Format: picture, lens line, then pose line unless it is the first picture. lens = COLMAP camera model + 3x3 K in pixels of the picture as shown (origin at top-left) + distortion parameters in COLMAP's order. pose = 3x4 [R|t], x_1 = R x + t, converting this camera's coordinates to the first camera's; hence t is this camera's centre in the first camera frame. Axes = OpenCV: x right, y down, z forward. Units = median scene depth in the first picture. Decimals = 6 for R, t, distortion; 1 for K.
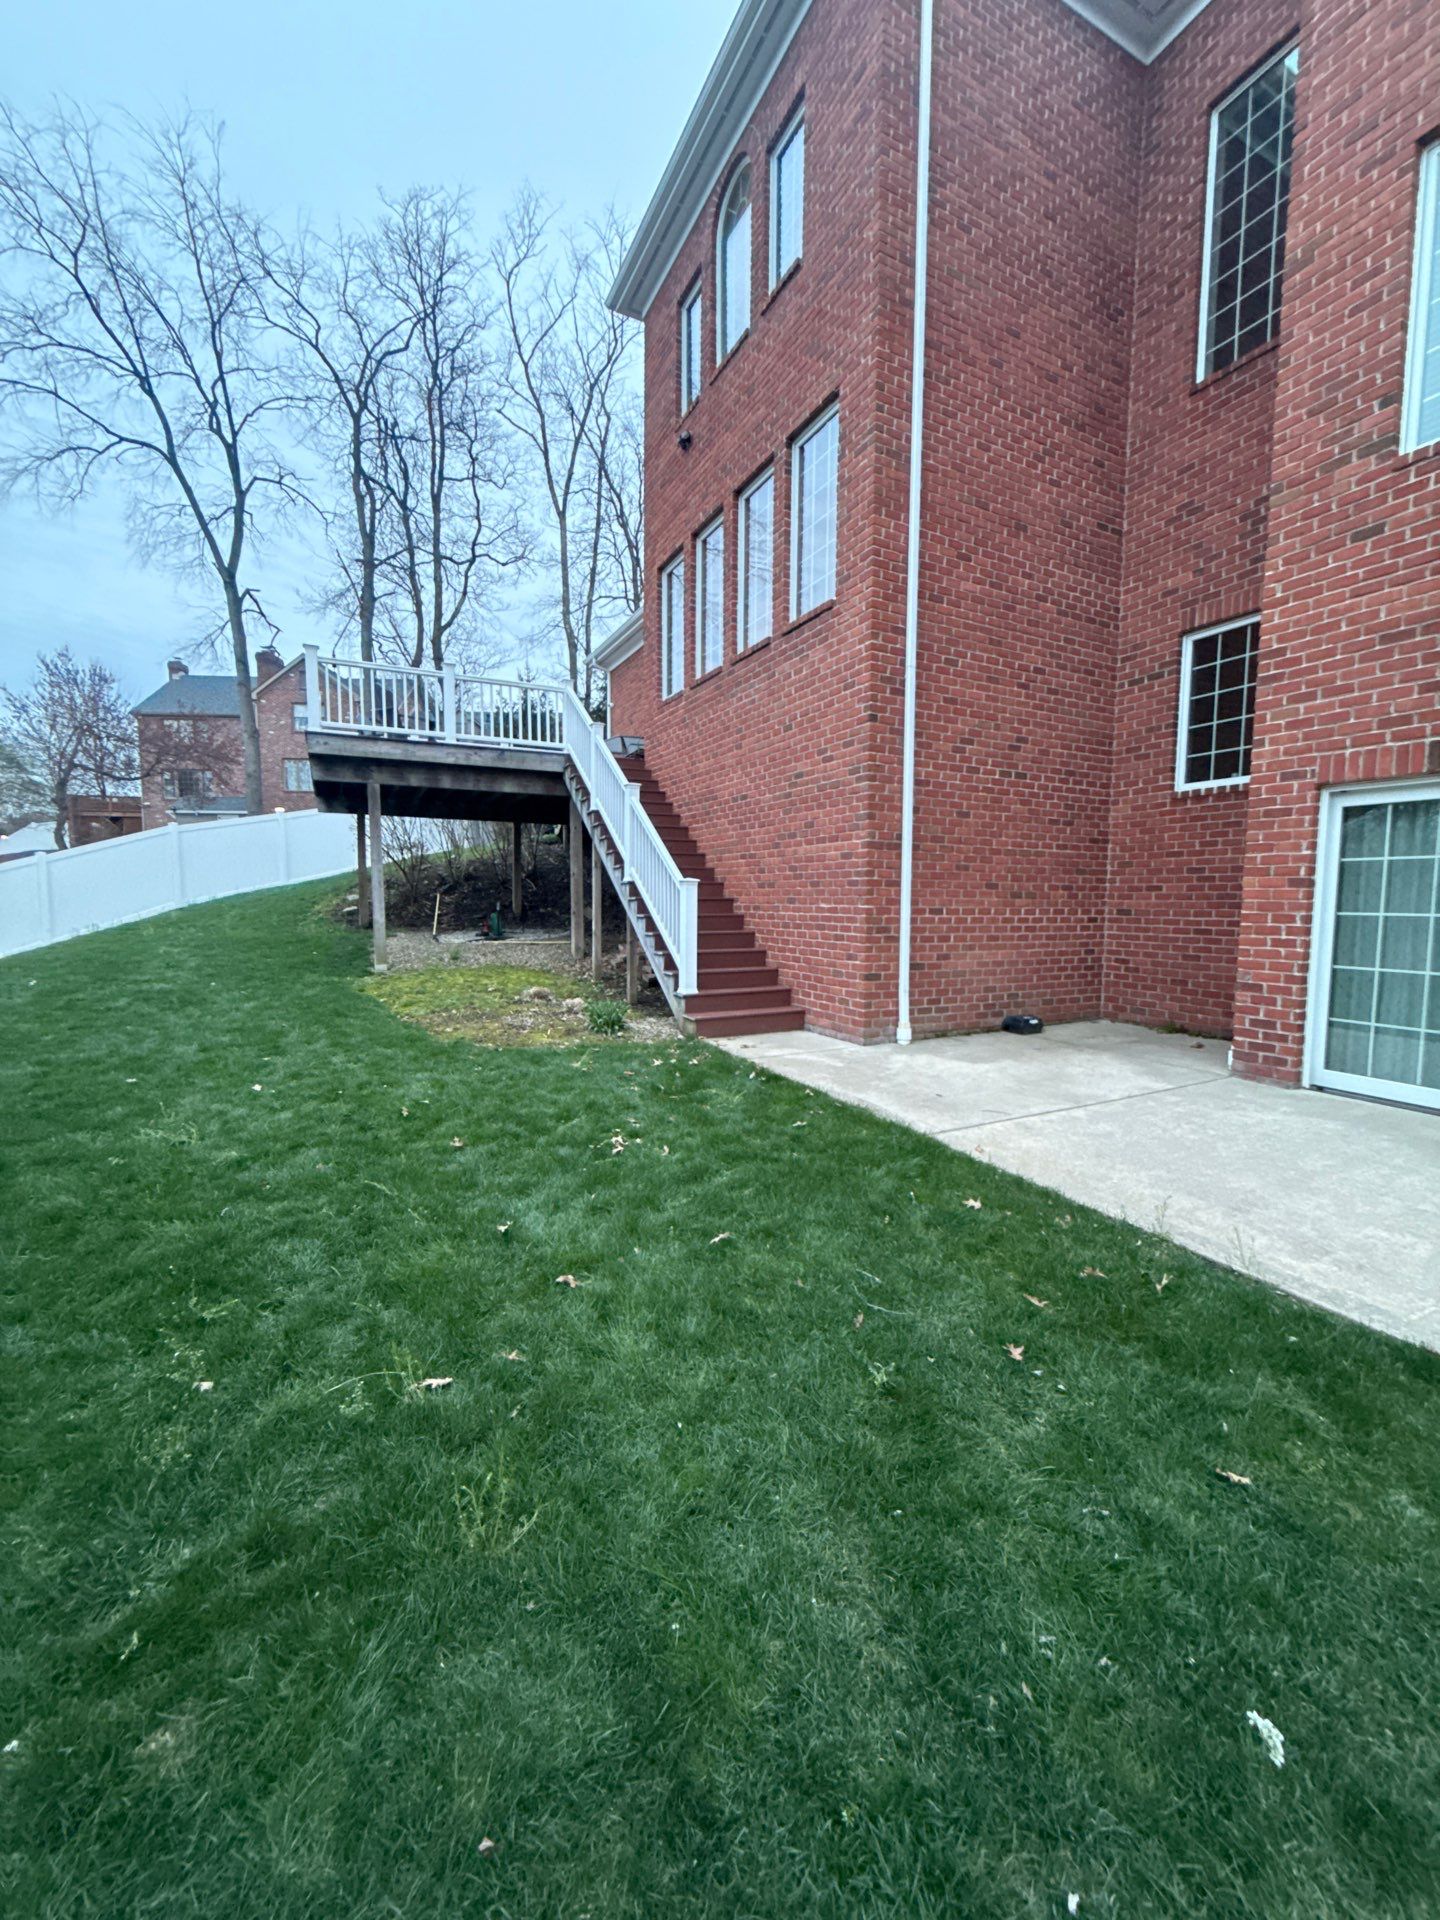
lens RADIAL K [[763.2, 0, 714.6], [0, 763.2, 965.6], [0, 0, 1]] dist [0.001908, 0.000187]
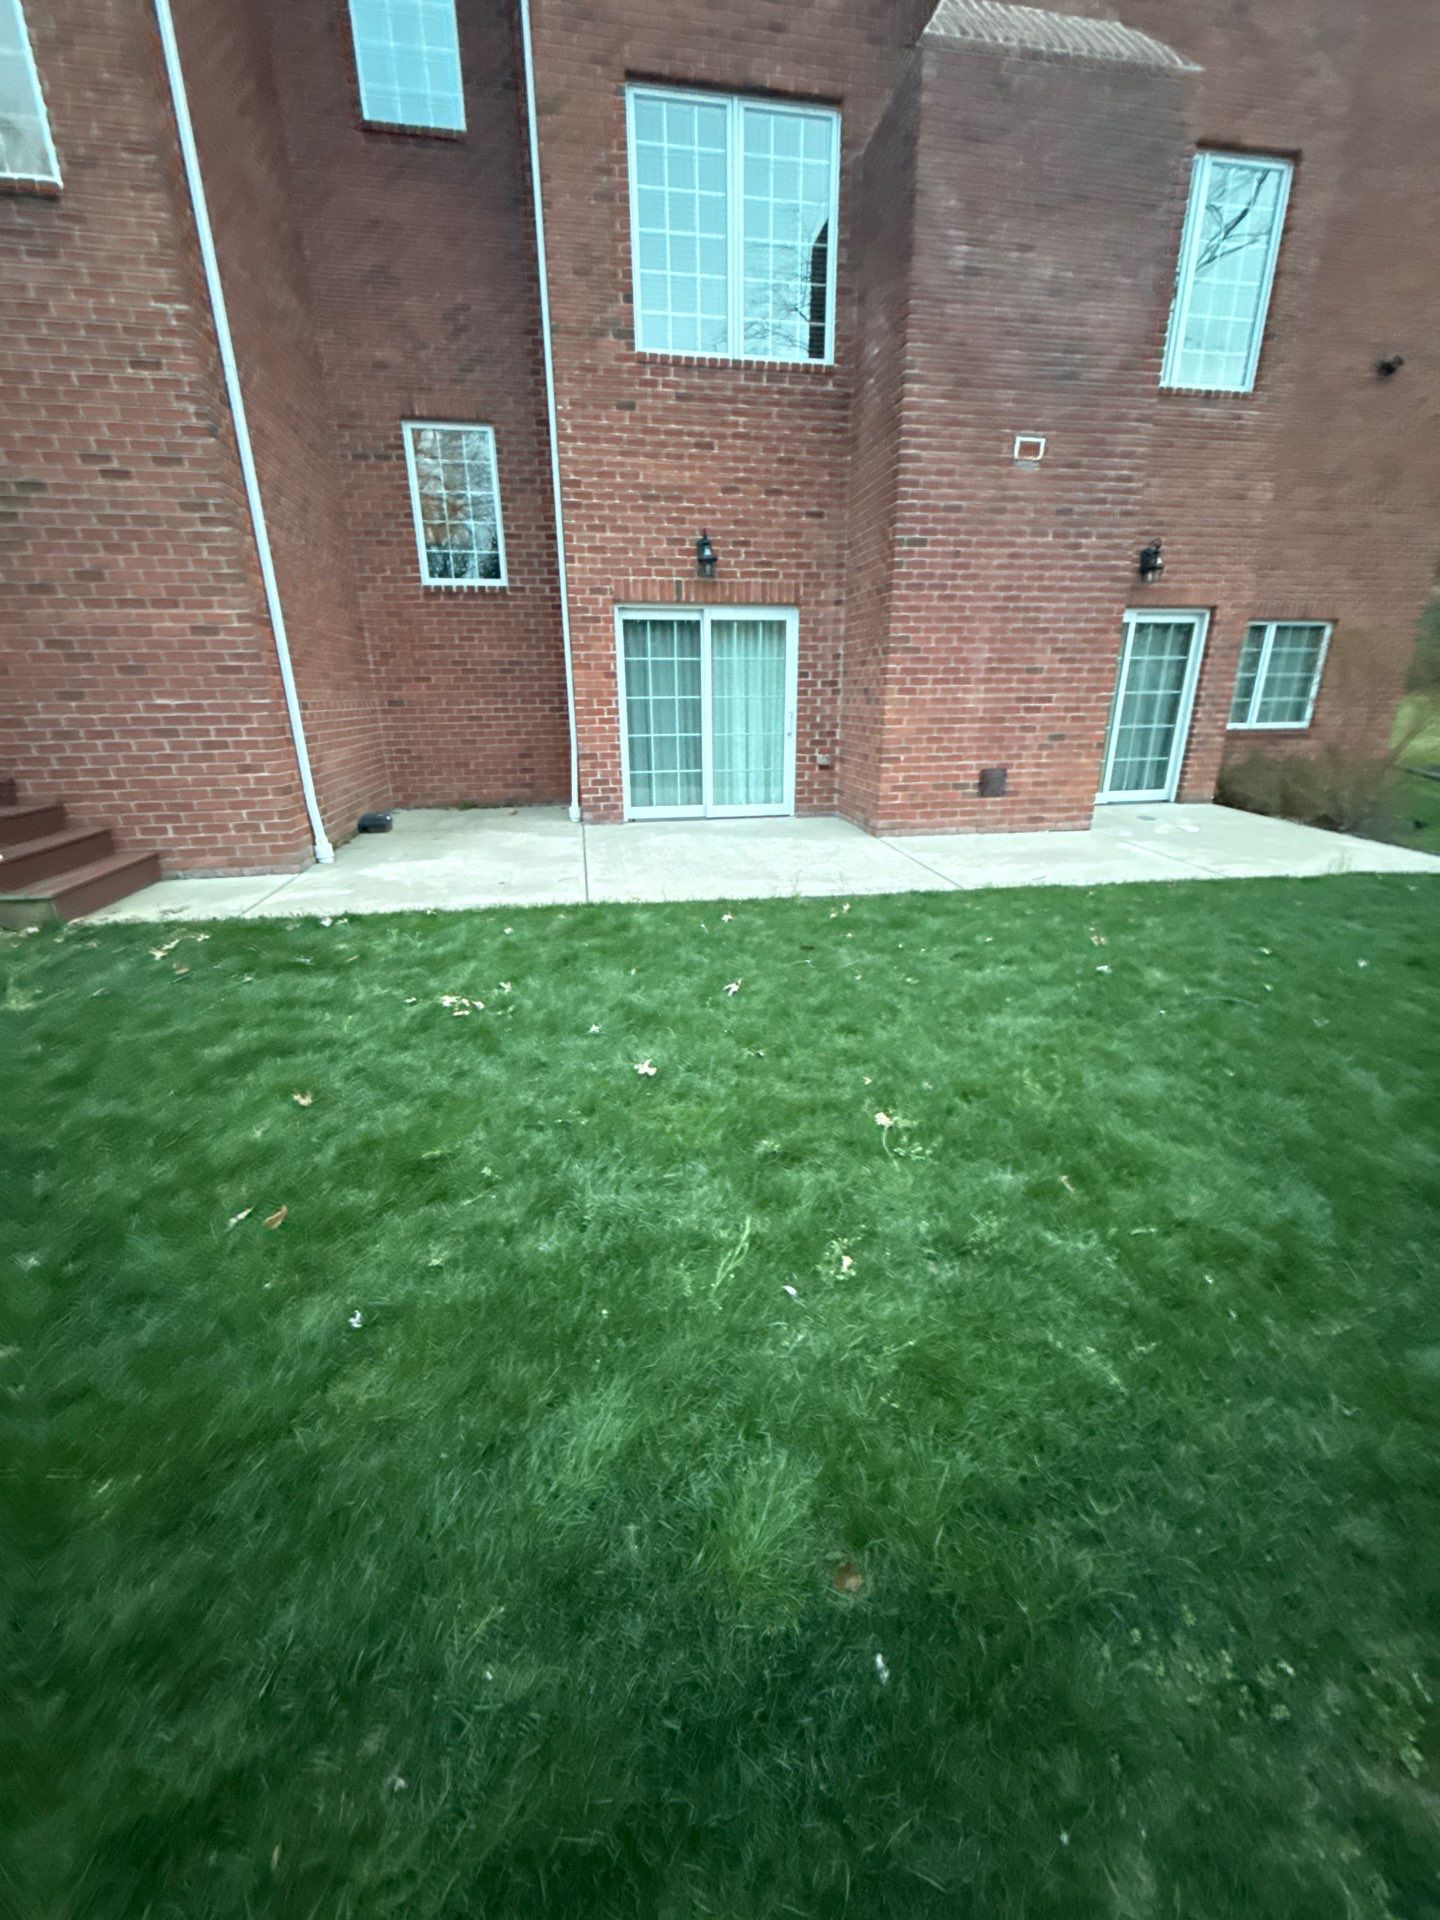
lens RADIAL K [[763.2, 0, 717.7], [0, 763.2, 960.7], [0, 0, 1]] dist [0.001908, 0.000187]
pose [[0.291944, -0.325816, 0.899229, -0.446647], [0.093426, 0.945406, 0.312215, -0.023839], [-0.951862, -0.007138, 0.306445, 0.280551]]
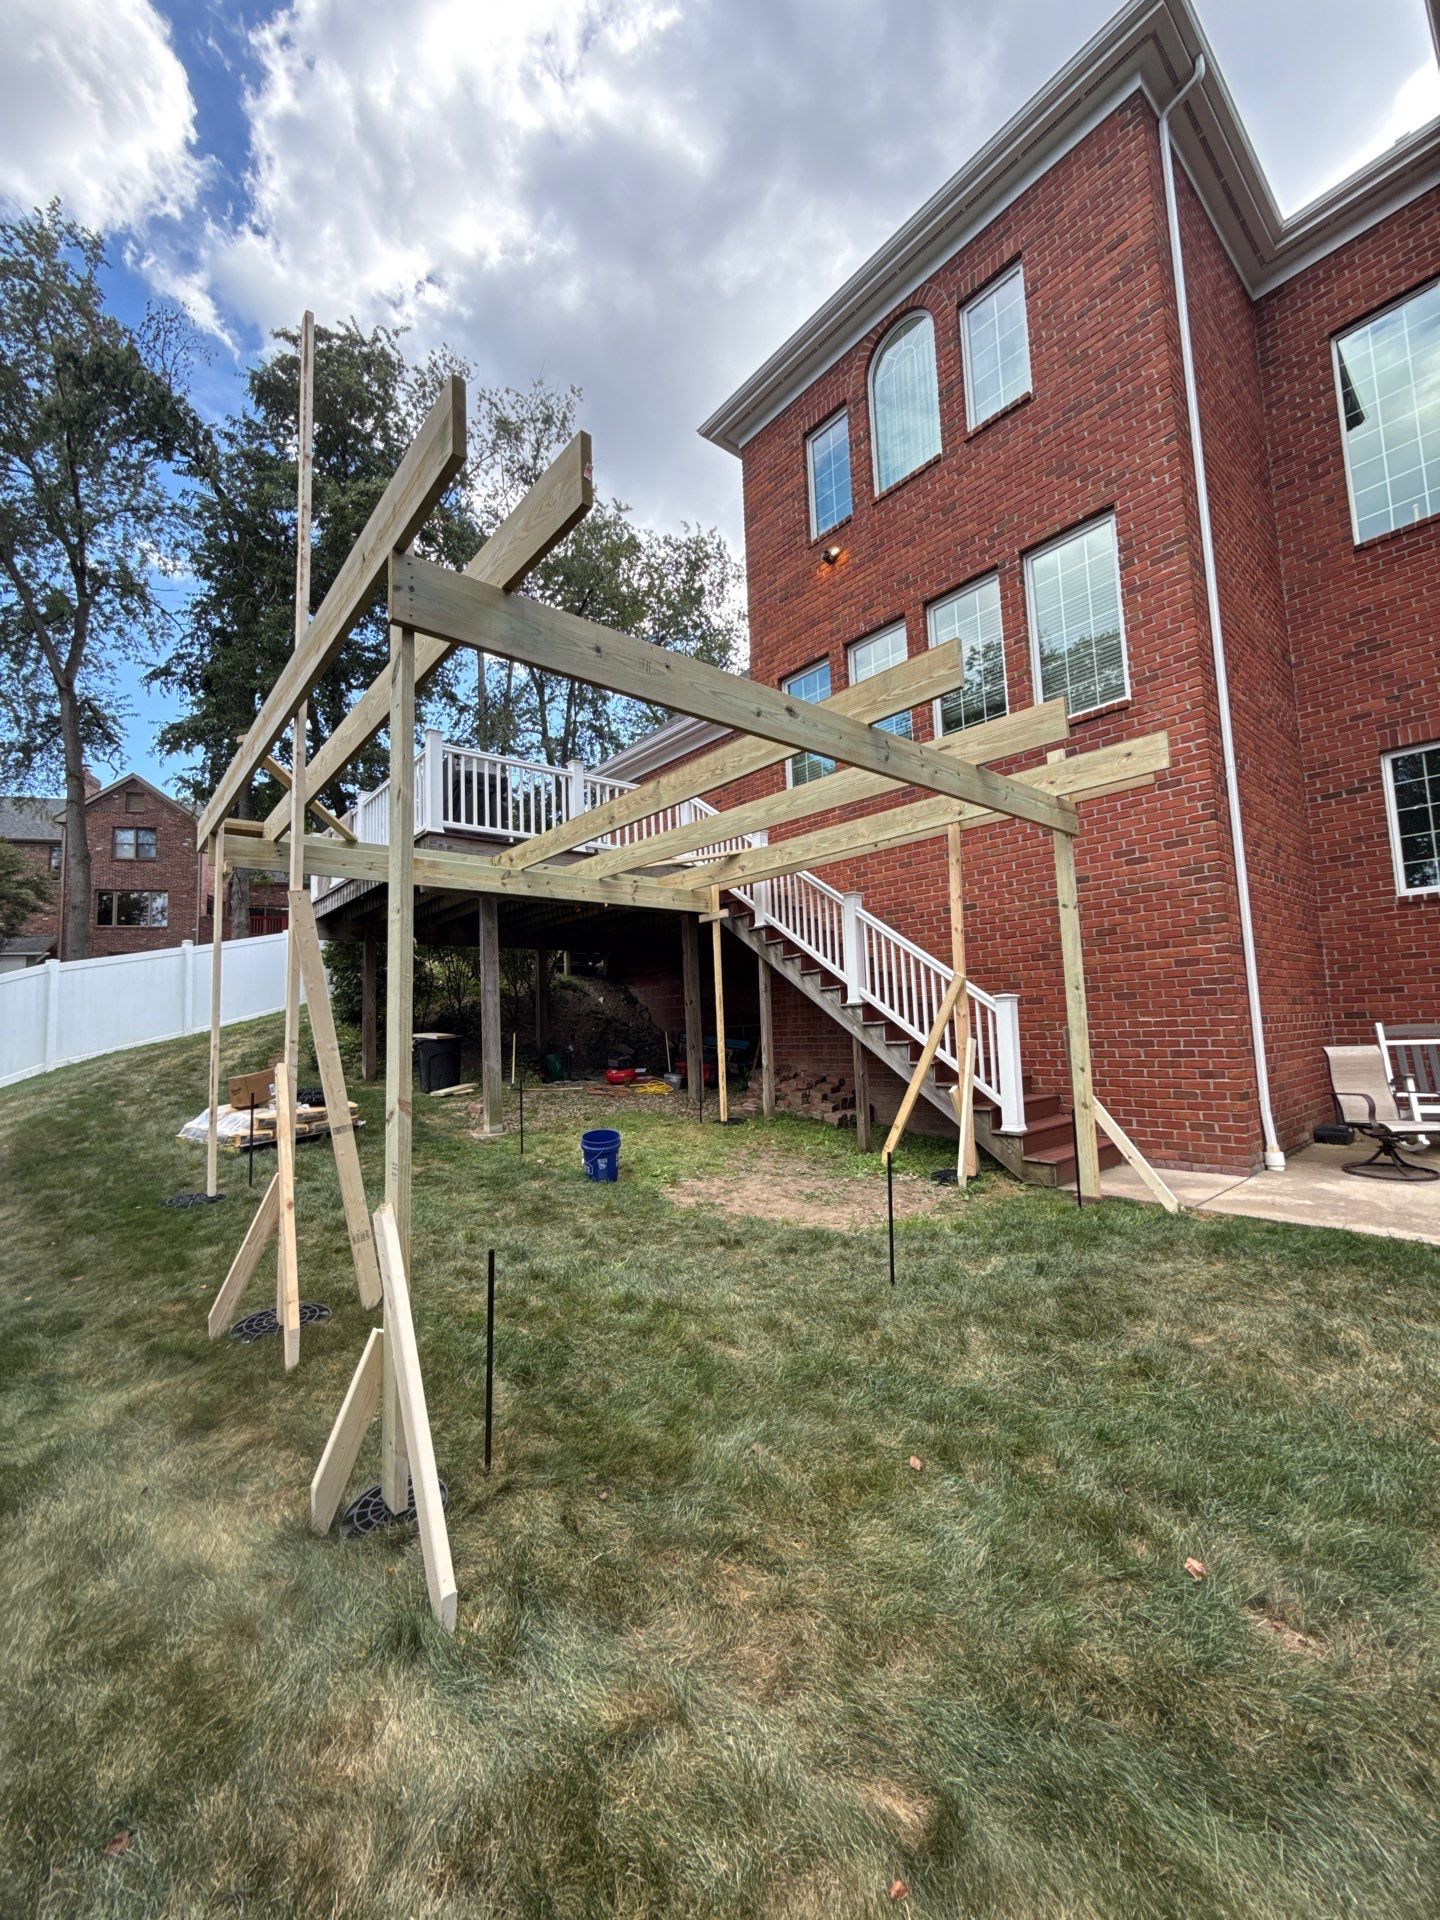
lens RADIAL K [[763.2, 0, 722.0], [0, 763.2, 964.4], [0, 0, 1]] dist [0.001908, 0.000187]
pose [[0.970491, -0.023012, 0.240036, -0.565012], [0.064320, 0.984074, -0.165712, -0.026022], [-0.232400, 0.176261, 0.956516, 0.252811]]
